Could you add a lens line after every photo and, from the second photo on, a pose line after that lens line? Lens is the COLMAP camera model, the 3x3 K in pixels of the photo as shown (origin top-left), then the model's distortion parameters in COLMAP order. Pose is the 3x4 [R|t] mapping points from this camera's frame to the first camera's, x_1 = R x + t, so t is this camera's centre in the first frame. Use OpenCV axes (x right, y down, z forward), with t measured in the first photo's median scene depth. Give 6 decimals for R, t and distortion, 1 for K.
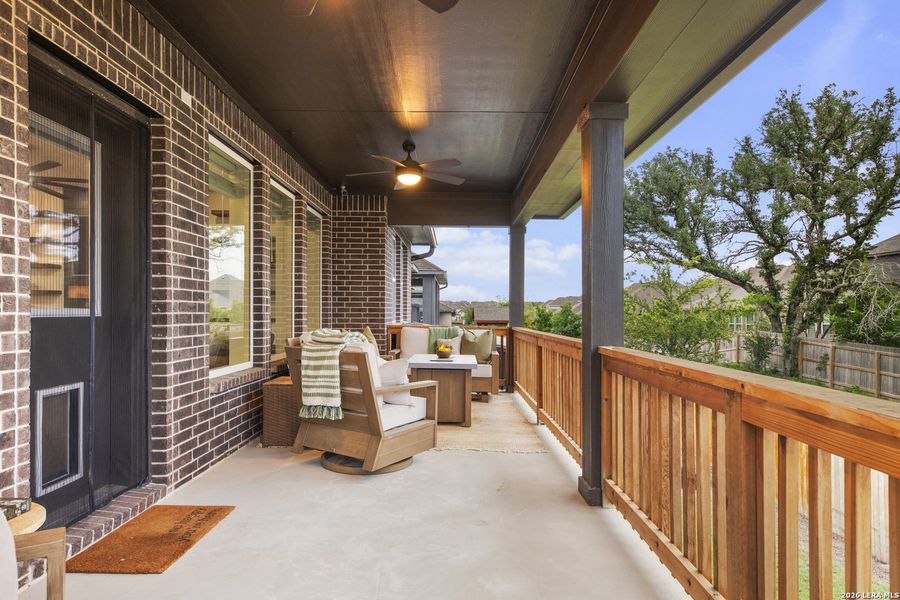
lens RADIAL K [[540.6, 0, 447.6], [0, 540.6, 327.4], [0, 0, 1]] dist [0.023618, 0.002443]
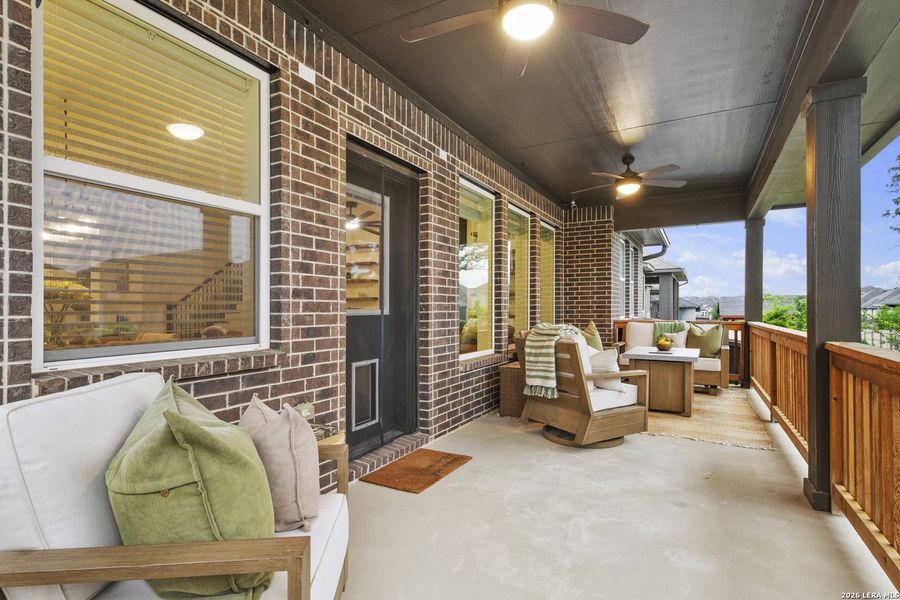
lens RADIAL K [[465.2, 0, 448.4], [0, 465.2, 319.0], [0, 0, 1]] dist [0.021933, 0.000316]
pose [[0.885811, -0.004164, -0.464028, 0.042361], [0.000517, 0.999968, -0.007987, 0.000912], [0.464046, 0.006835, 0.885785, -0.016956]]
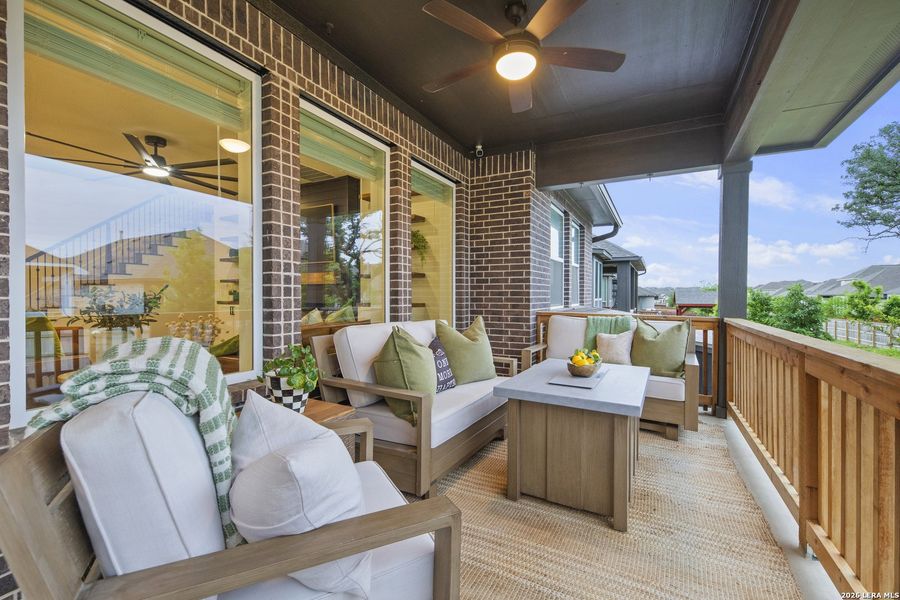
lens RADIAL K [[383.6, 0, 450.6], [0, 383.6, 305.1], [0, 0, 1]] dist [0.019115, -0.012647]
pose [[0.885208, 0.006558, -0.465149, 0.055885], [-0.009776, 0.999942, -0.004507, -0.013719], [0.465093, 0.008537, 0.885221, 0.553177]]
